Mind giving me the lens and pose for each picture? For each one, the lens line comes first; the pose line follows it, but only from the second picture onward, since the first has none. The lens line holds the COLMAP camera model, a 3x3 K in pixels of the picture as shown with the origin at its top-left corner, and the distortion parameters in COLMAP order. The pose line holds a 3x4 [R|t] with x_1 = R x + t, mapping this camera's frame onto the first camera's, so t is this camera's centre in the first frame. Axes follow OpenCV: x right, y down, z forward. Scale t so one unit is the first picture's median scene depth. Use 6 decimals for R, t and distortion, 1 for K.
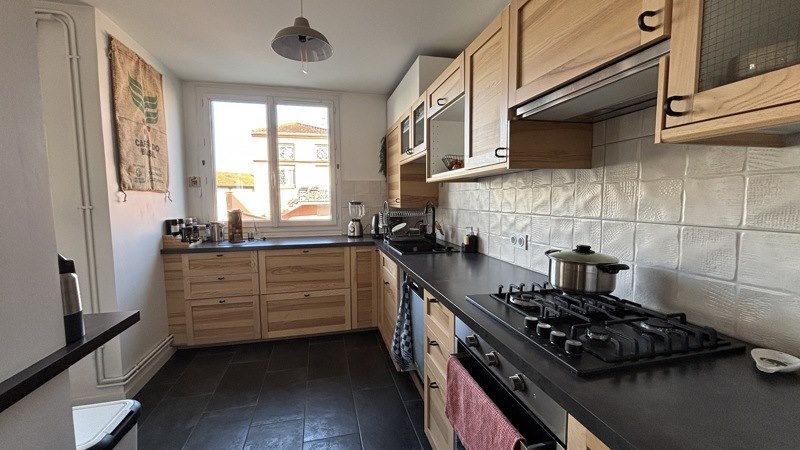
lens RADIAL K [[320.3, 0, 400.0], [0, 320.3, 225.0], [0, 0, 1]] dist [0.000197, 0.000031]
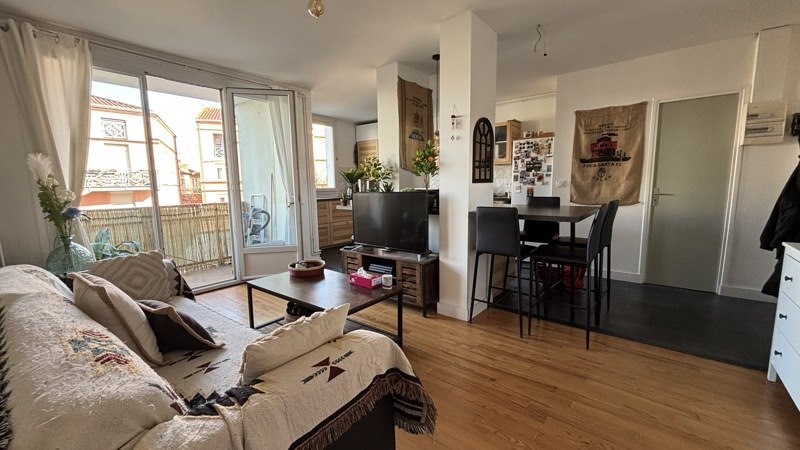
lens RADIAL K [[320.3, 0, 400.0], [0, 320.3, 225.0], [0, 0, 1]] dist [0.000197, 0.000031]
pose [[0.791710, -0.079851, 0.605656, -0.283519], [0.056718, 0.996746, 0.057271, 0.030310], [-0.608258, -0.010990, 0.793663, -0.188266]]
